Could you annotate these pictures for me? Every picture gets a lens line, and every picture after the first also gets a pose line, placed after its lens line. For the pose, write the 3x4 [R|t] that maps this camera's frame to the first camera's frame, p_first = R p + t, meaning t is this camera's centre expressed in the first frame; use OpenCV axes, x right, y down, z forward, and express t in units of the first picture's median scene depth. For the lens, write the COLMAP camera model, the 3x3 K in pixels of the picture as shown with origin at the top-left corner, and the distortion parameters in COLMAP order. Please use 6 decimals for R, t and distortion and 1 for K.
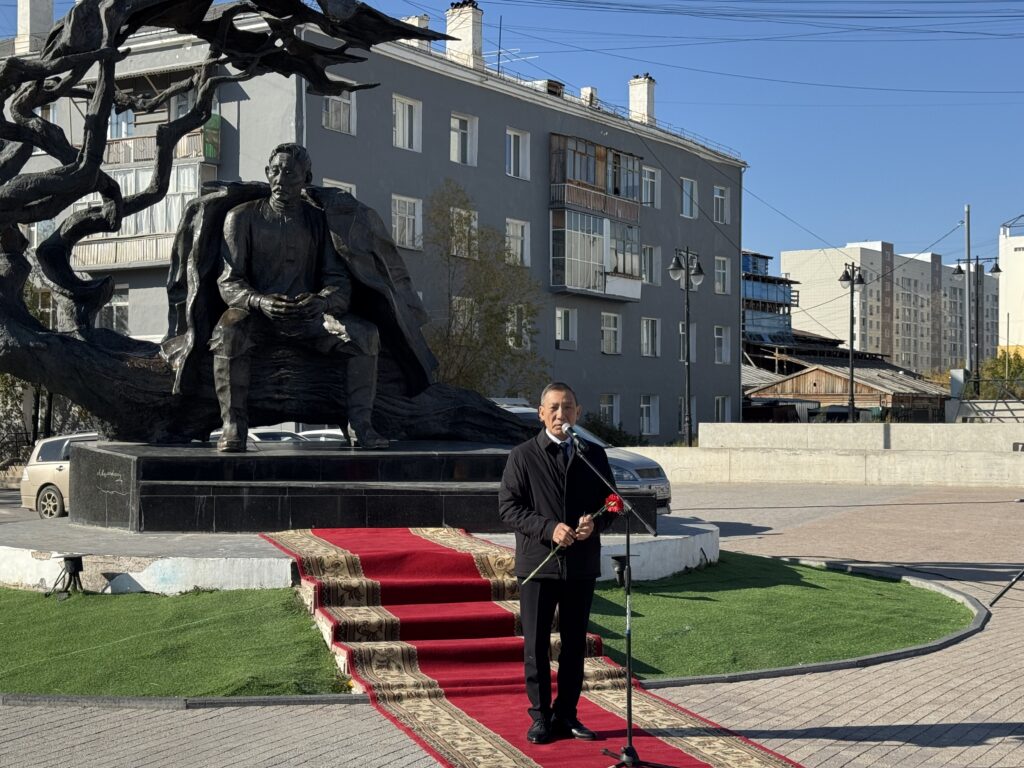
lens RADIAL K [[1595.2, 0, 512.0], [0, 1595.2, 384.0], [0, 0, 1]] dist [0.156547, -0.027516]
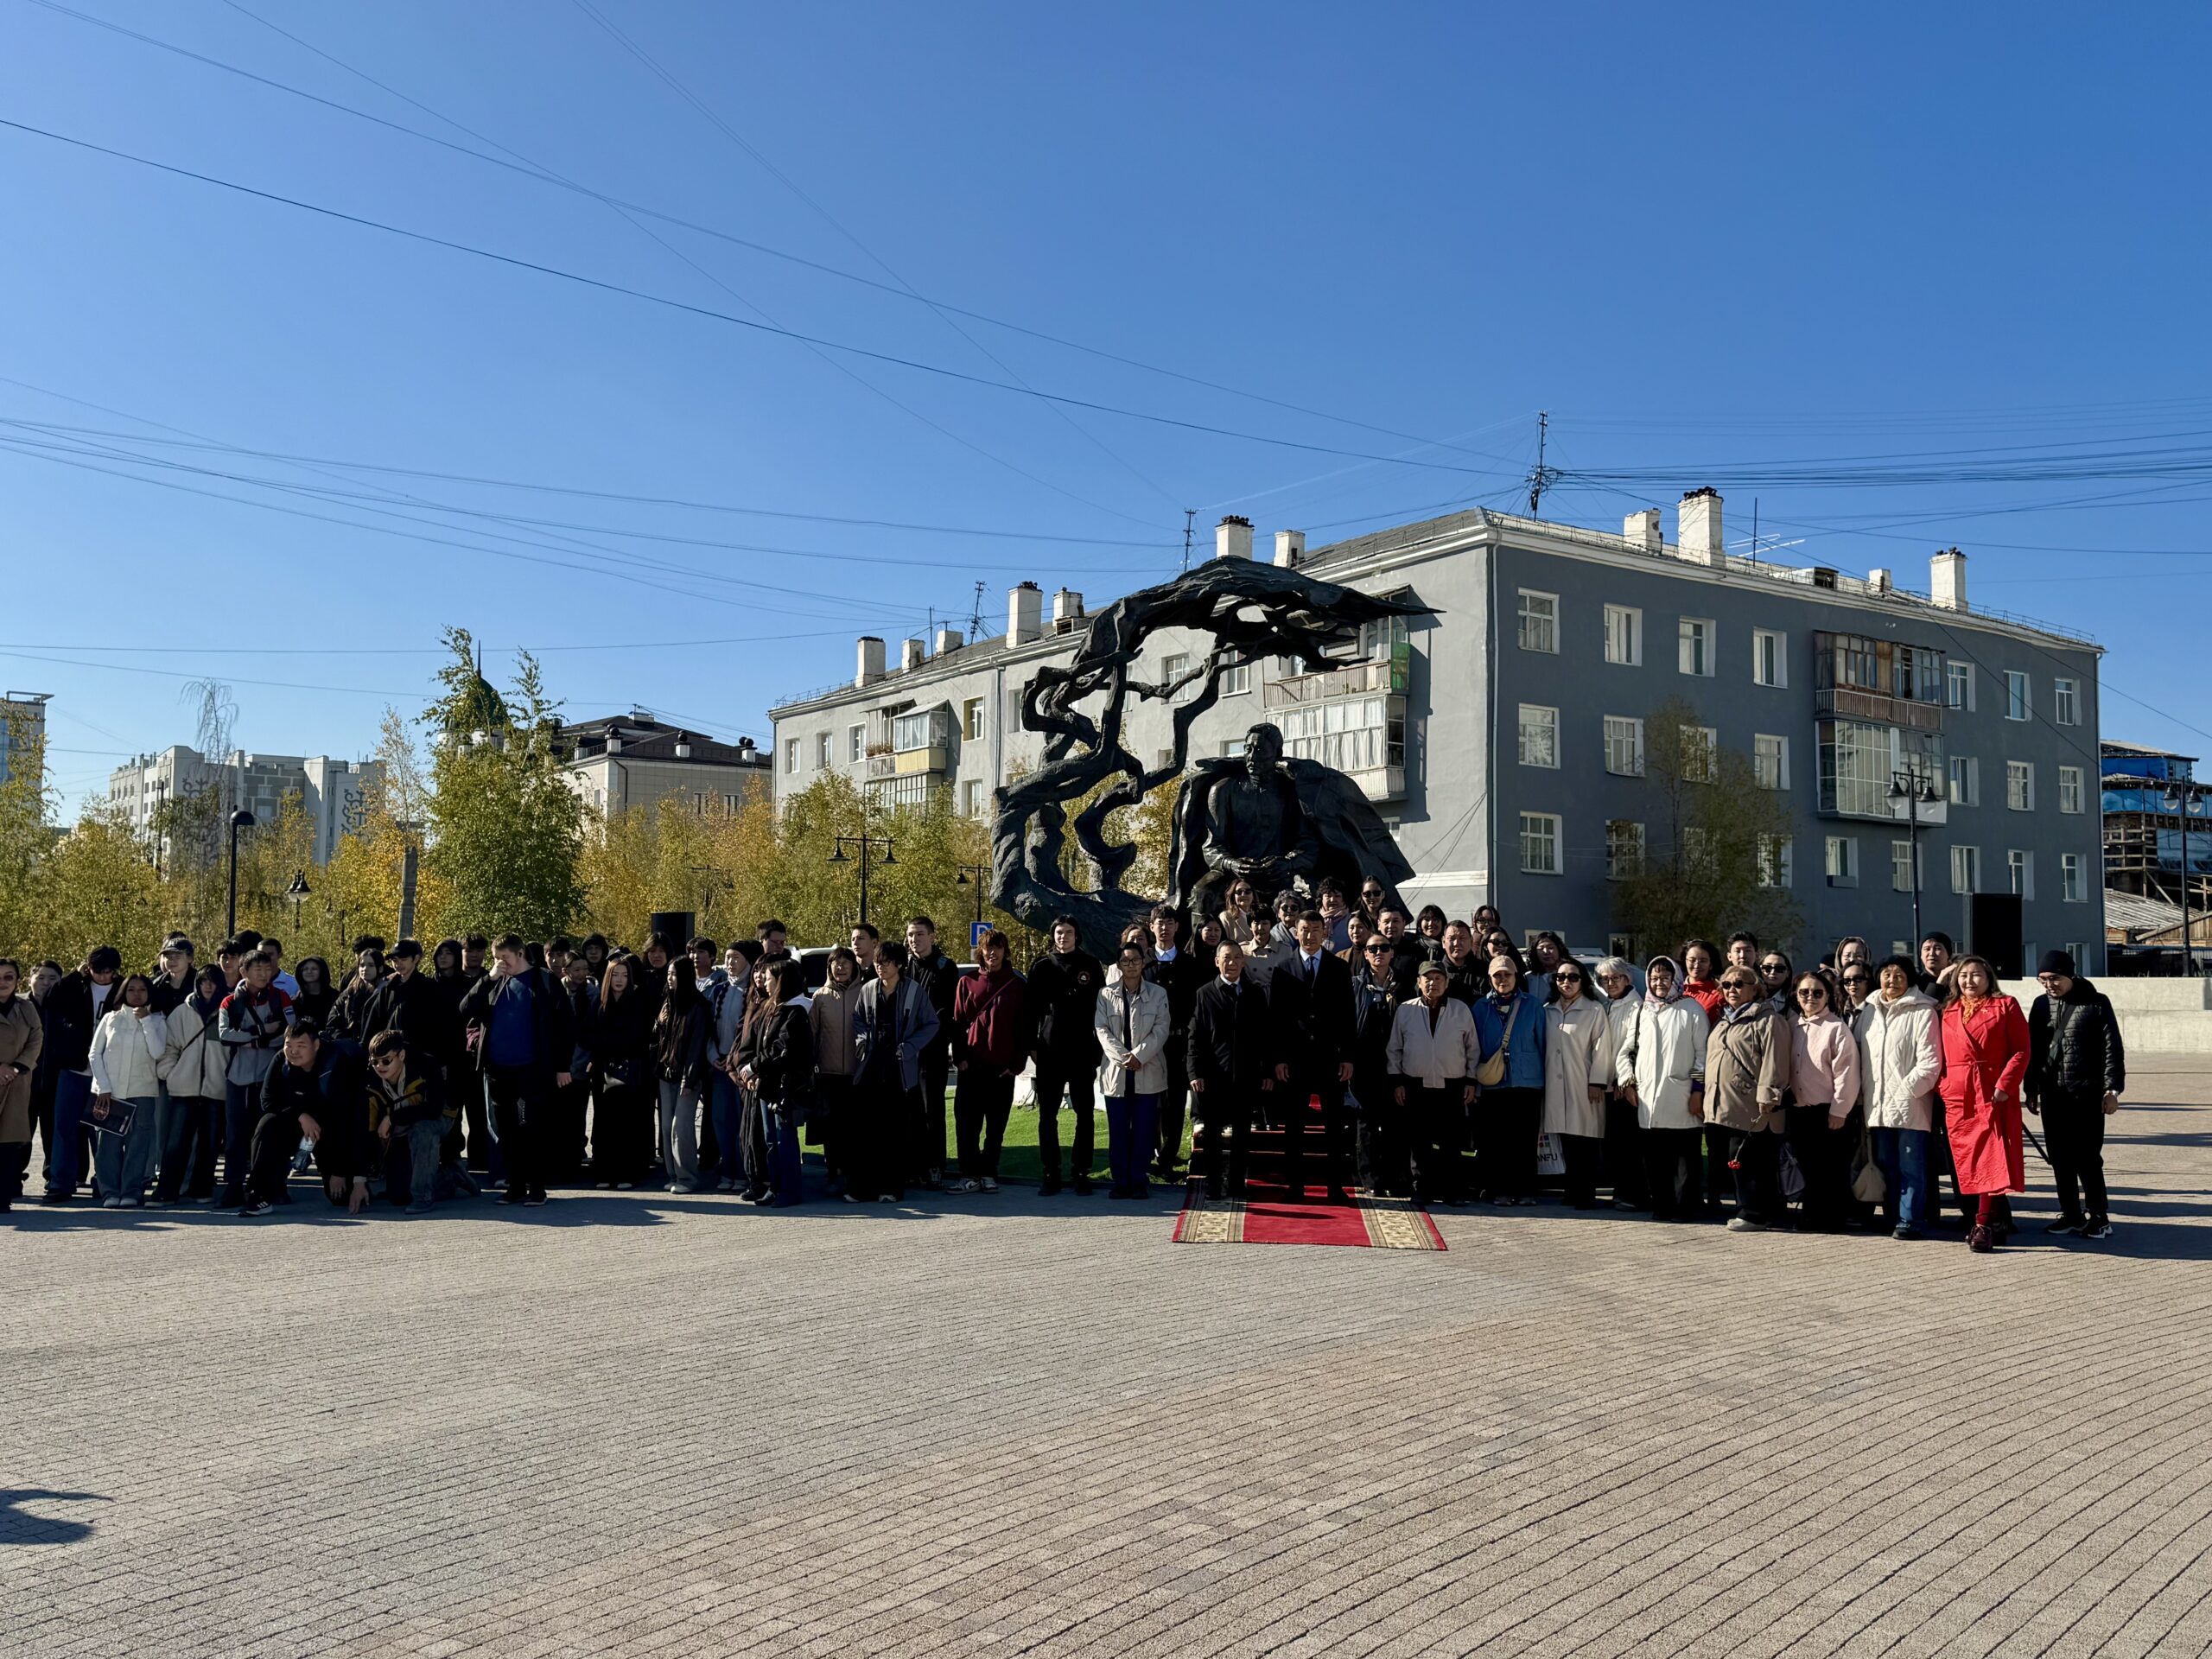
lens RADIAL K [[1860.0, 0, 1106.0], [0, 1860.0, 829.5], [0, 0, 1]] dist [0.103260, -0.163283]
pose [[0.924112, -0.024652, -0.381326, 0.249502], [0.004788, 0.998586, -0.052953, -0.005999], [0.382092, 0.047108, 0.922923, -0.243268]]
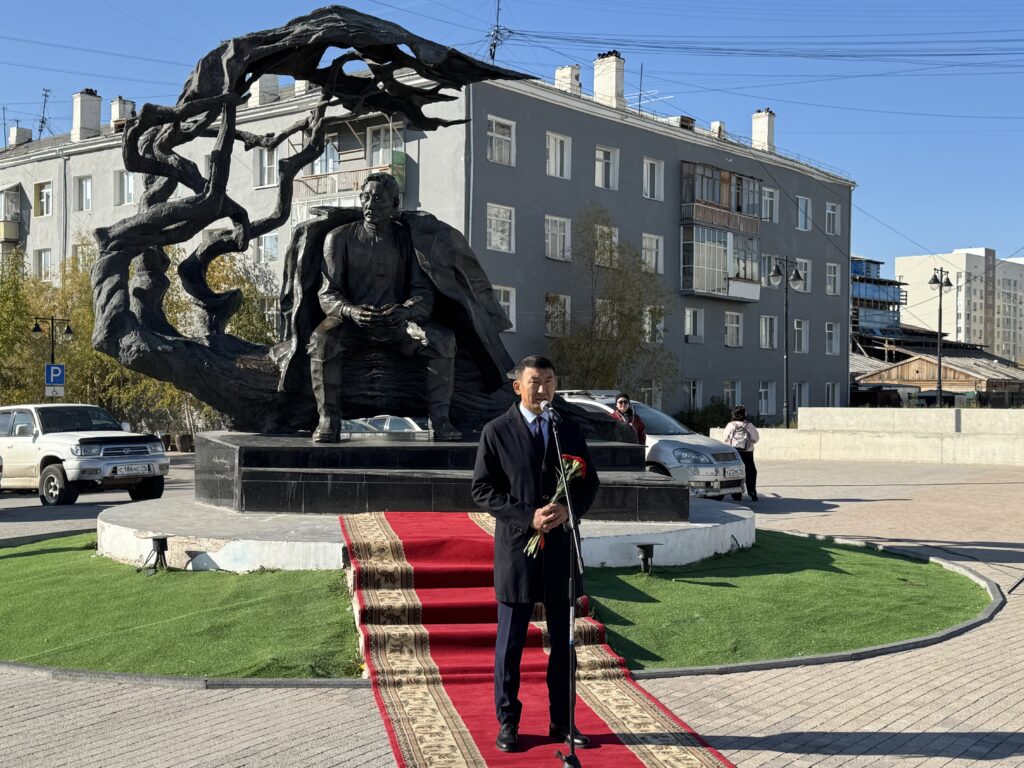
lens RADIAL K [[1298.1, 0, 507.1], [0, 1298.1, 387.1], [0, 0, 1]] dist [0.187103, -0.306442]
pose [[0.992572, 0.002836, -0.121622, 0.063317], [-0.001158, 0.999903, 0.013865, -0.009488], [0.121650, -0.013622, 0.992480, 0.080052]]
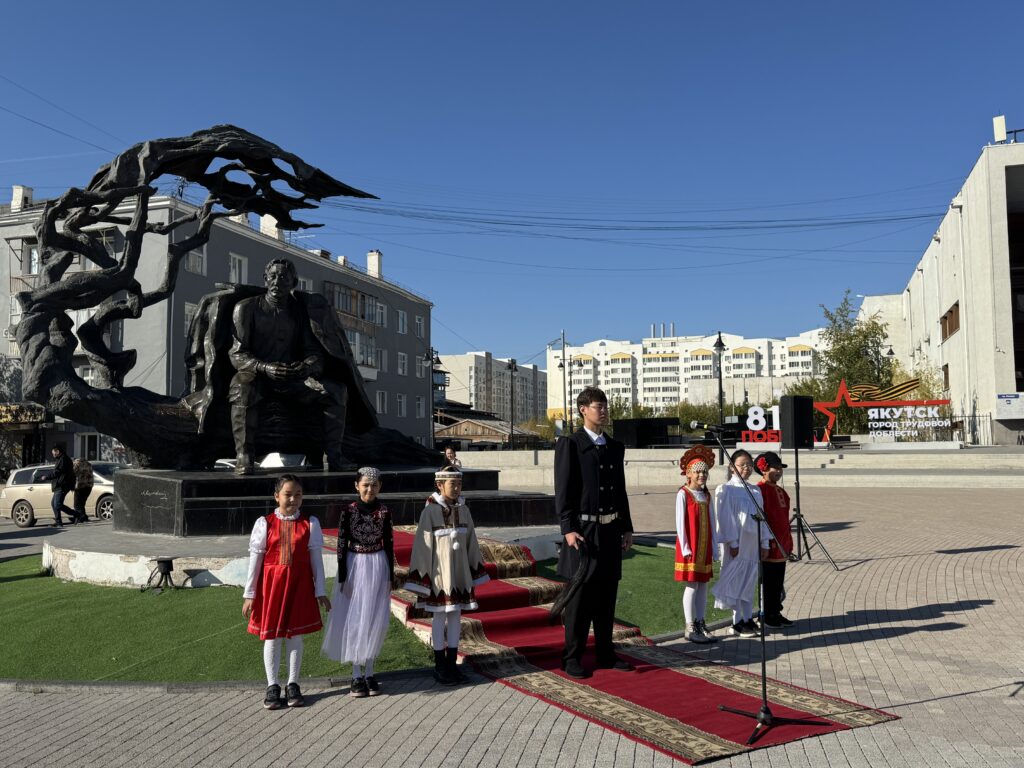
lens RADIAL K [[901.0, 0, 509.5], [0, 901.0, 386.9], [0, 0, 1]] dist [0.128700, -0.223329]
pose [[0.966493, 0.005612, 0.256630, -0.144434], [0.006793, 0.998852, -0.047428, 0.004691], [-0.256601, 0.047583, 0.965345, 0.165555]]
